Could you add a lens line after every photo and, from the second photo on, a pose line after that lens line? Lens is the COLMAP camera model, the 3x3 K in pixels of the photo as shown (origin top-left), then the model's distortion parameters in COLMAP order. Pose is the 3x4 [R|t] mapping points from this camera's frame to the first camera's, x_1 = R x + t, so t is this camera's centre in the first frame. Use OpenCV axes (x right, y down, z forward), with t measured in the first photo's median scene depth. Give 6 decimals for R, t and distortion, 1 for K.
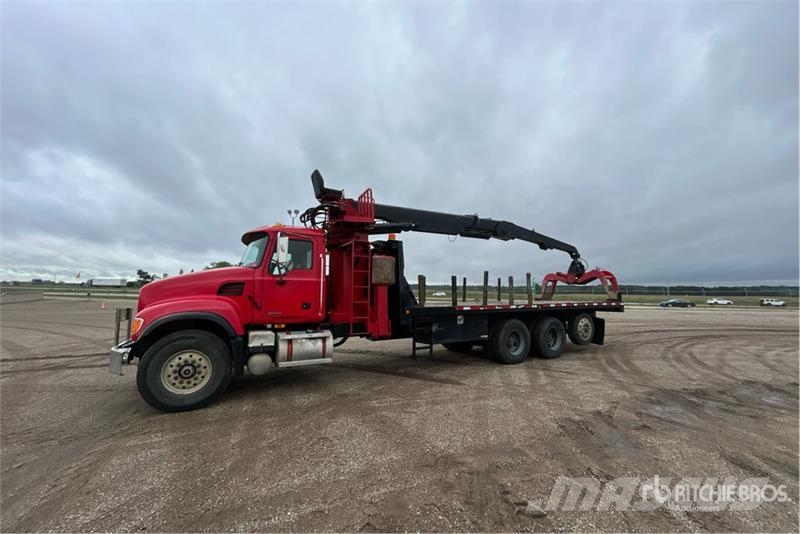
lens RADIAL K [[321.7, 0, 400.0], [0, 321.7, 267.0], [0, 0, 1]] dist [-0.007314, 0.000056]
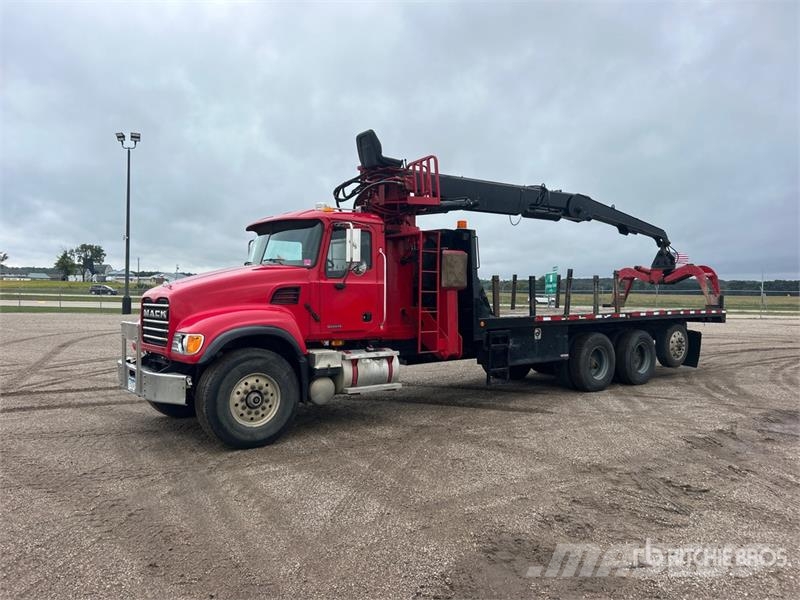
lens RADIAL K [[594.3, 0, 400.2], [0, 594.3, 308.2], [0, 0, 1]] dist [0.068517, -0.100006]
pose [[0.987846, -0.004300, 0.155377, -0.382834], [-0.012477, 0.994198, 0.106838, -0.045770], [-0.154935, -0.107478, 0.982061, -0.353106]]
